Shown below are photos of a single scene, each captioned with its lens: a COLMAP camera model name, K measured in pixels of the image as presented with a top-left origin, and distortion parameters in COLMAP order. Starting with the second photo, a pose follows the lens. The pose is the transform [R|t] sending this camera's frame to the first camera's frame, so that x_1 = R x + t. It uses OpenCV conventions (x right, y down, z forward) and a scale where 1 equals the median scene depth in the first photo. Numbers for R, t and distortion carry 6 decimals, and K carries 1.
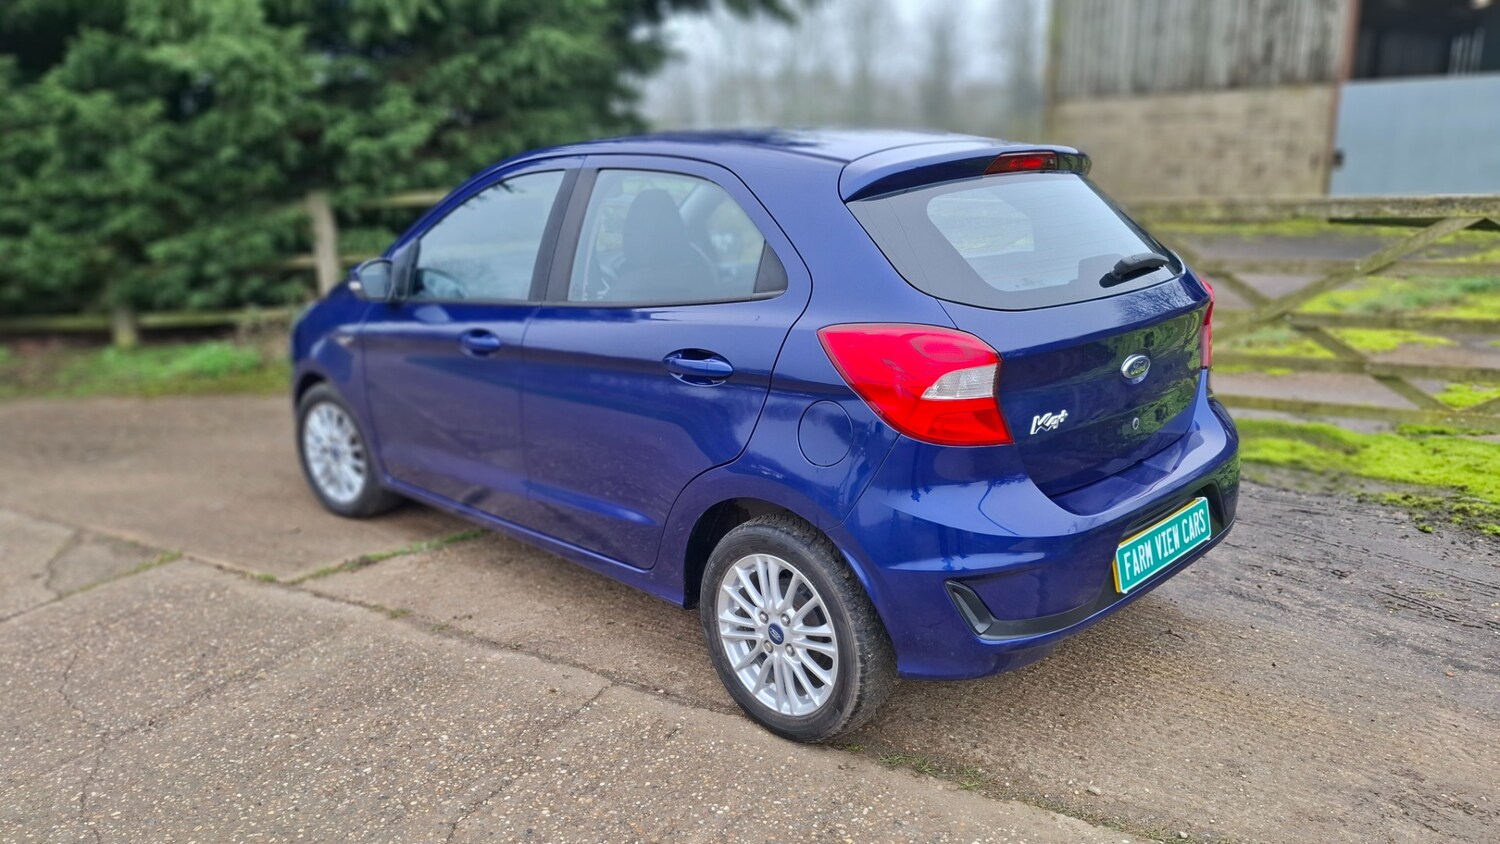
lens RADIAL K [[1055.3, 0, 742.6], [0, 1055.3, 423.9], [0, 0, 1]] dist [0.087879, -0.106107]
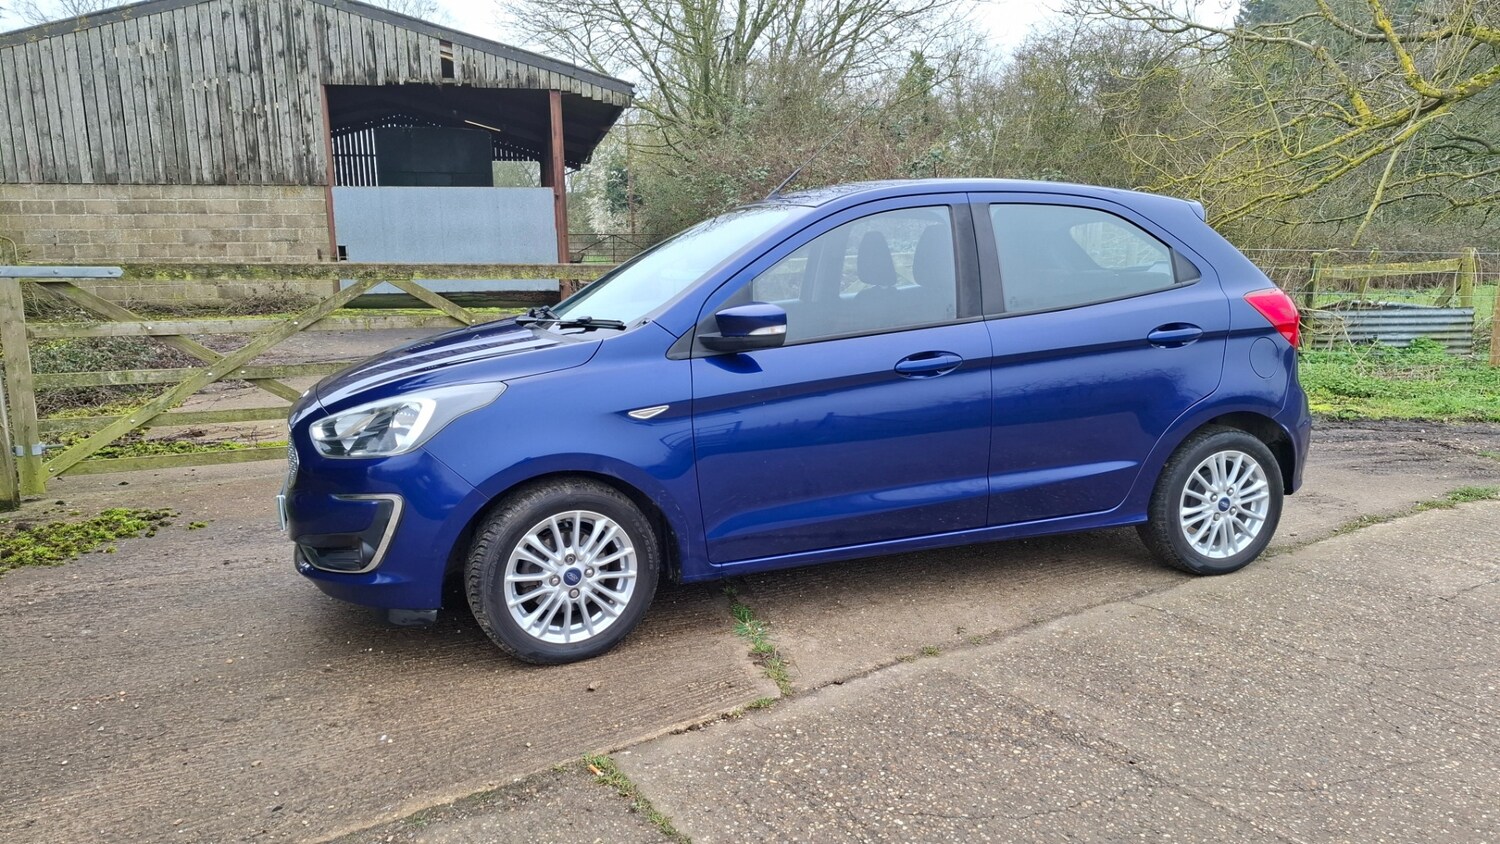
lens RADIAL K [[1053.1, 0, 750.0], [0, 1053.1, 422.0], [0, 0, 1]] dist [0.097801, -0.121994]
pose [[0.437742, -0.140906, 0.887990, -1.281807], [0.228612, 0.972627, 0.041640, -0.106745], [-0.869550, 0.184778, 0.457973, 0.698438]]
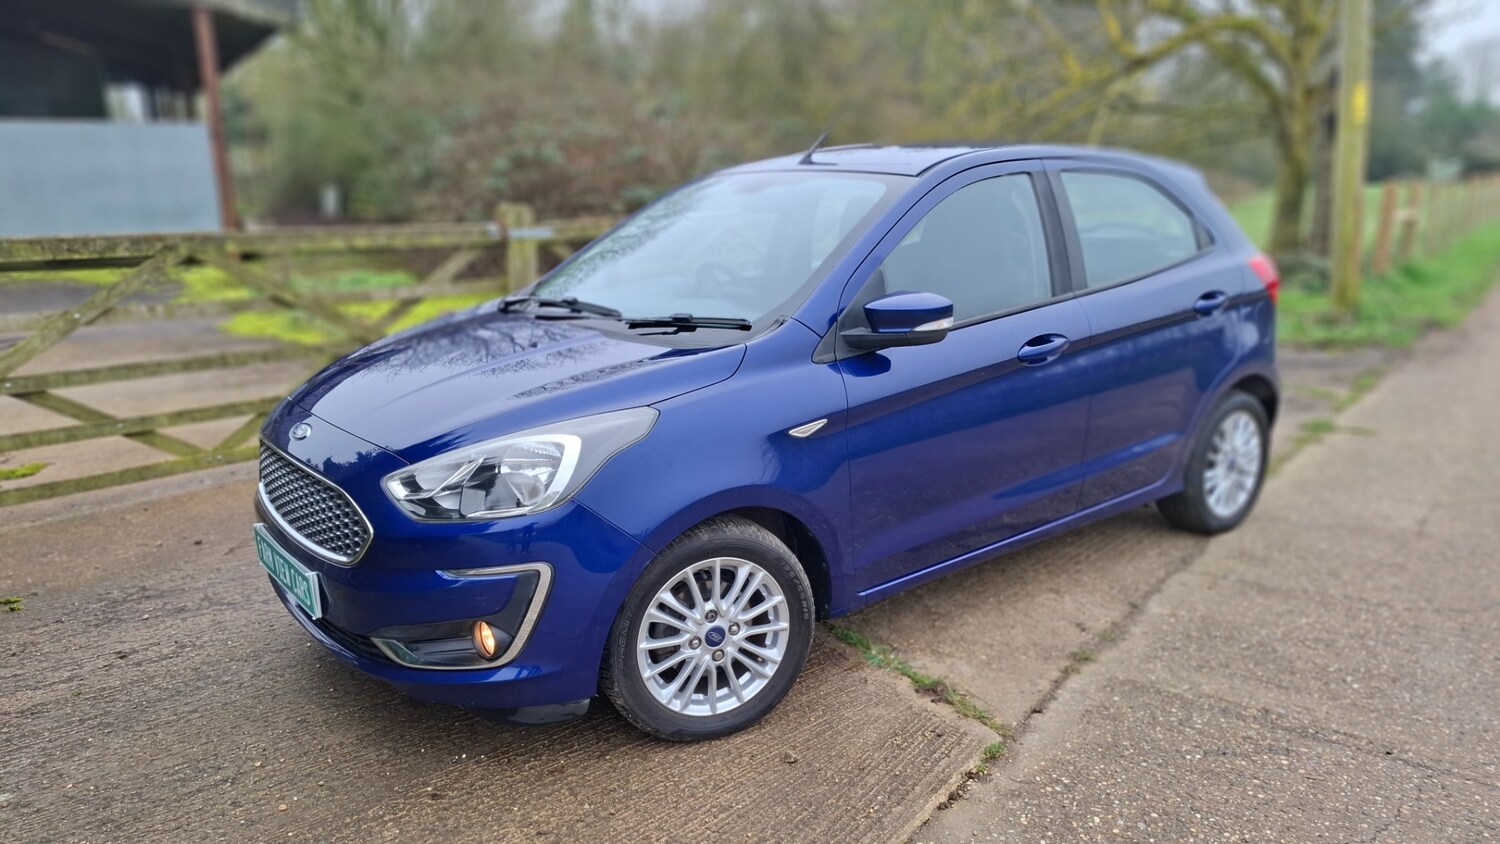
lens RADIAL K [[1055.3, 0, 742.6], [0, 1055.3, 423.9], [0, 0, 1]] dist [0.087879, -0.106107]
pose [[0.116354, -0.211892, 0.970342, -1.258073], [0.257833, 0.949928, 0.176517, -0.257920], [-0.959158, 0.229648, 0.165161, 1.138825]]
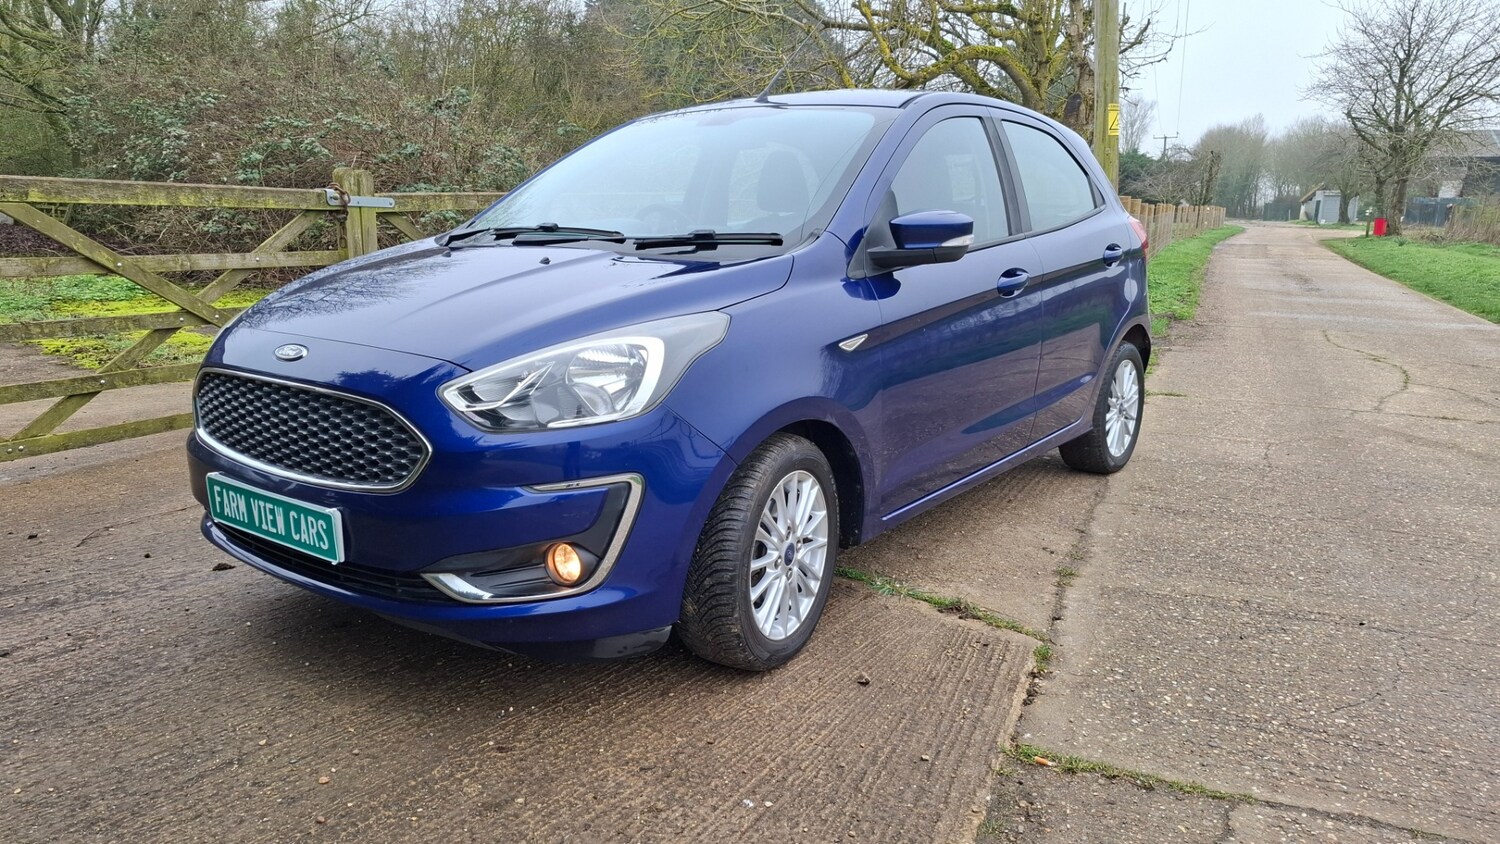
lens RADIAL K [[1055.7, 0, 757.7], [0, 1055.7, 423.3], [0, 0, 1]] dist [0.100317, -0.121878]
pose [[-0.146449, -0.183799, 0.971993, -1.240193], [0.239183, 0.946853, 0.215083, -0.228720], [-0.959867, 0.263983, -0.094704, 1.387281]]
